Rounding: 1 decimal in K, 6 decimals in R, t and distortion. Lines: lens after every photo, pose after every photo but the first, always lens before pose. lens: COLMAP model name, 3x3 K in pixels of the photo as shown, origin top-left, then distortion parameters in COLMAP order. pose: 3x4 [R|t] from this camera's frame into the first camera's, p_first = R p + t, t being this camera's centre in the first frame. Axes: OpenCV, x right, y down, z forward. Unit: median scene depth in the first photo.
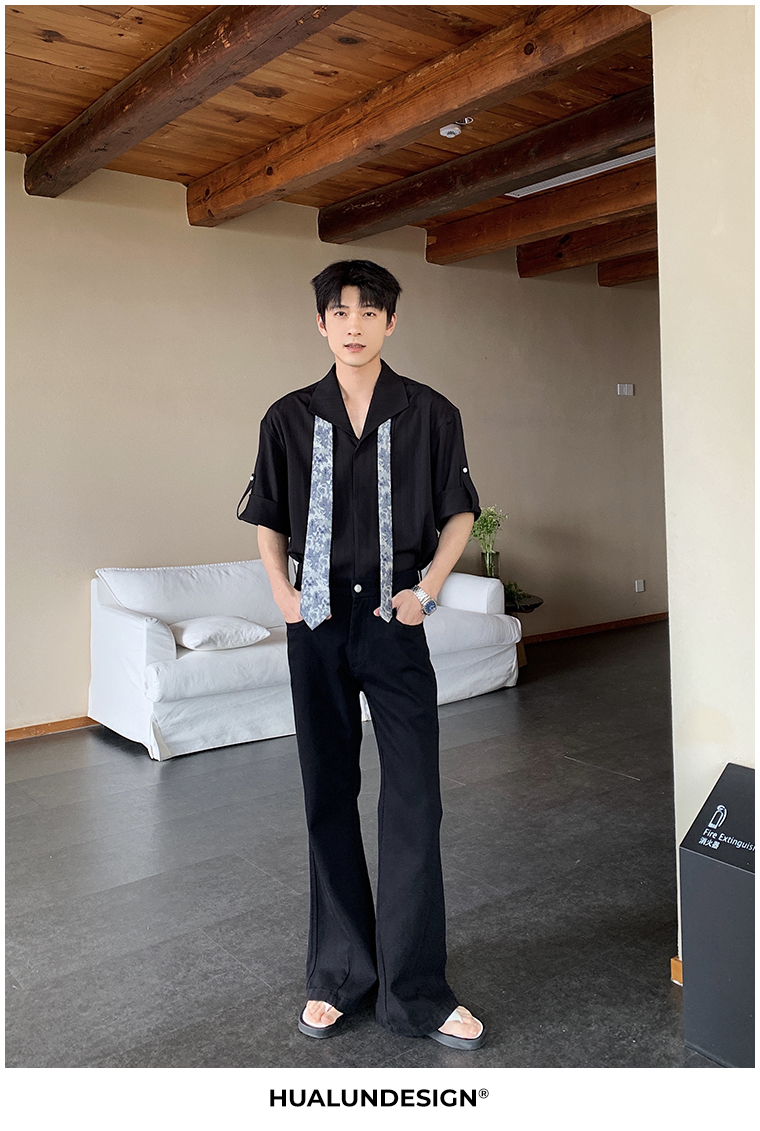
lens RADIAL K [[913.1, 0, 383.9], [0, 913.1, 418.1], [0, 0, 1]] dist [-0.014424, 0.000764]
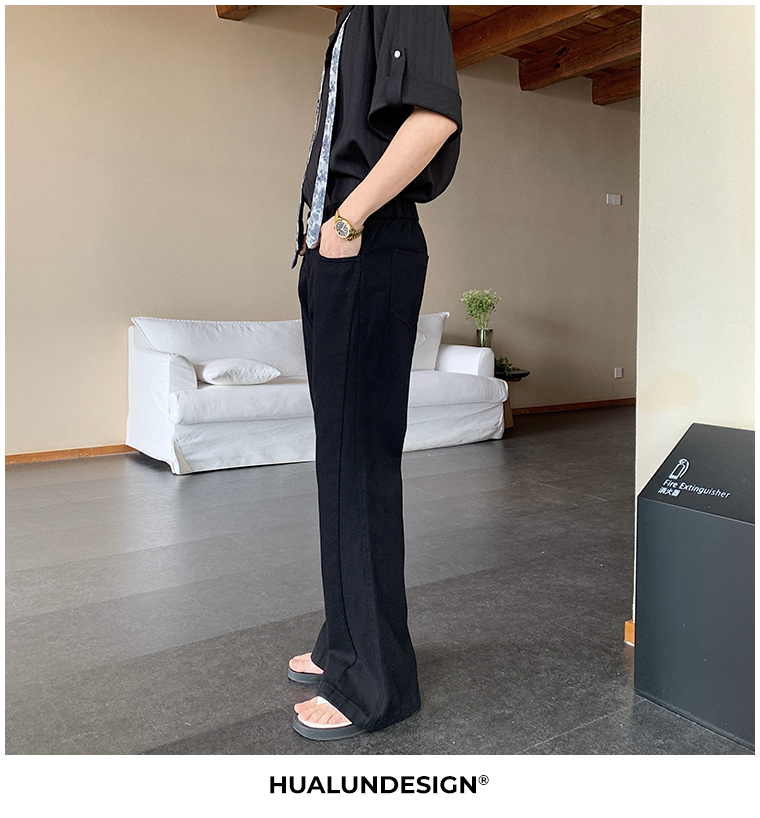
lens RADIAL K [[747.1, 0, 370.3], [0, 747.1, 322.2], [0, 0, 1]] dist [0.008366, -0.027831]
pose [[0.998238, 0.022691, -0.054823, 0.038464], [-0.018580, 0.997057, 0.074375, 0.111861], [0.056349, -0.073225, 0.995722, 0.097606]]
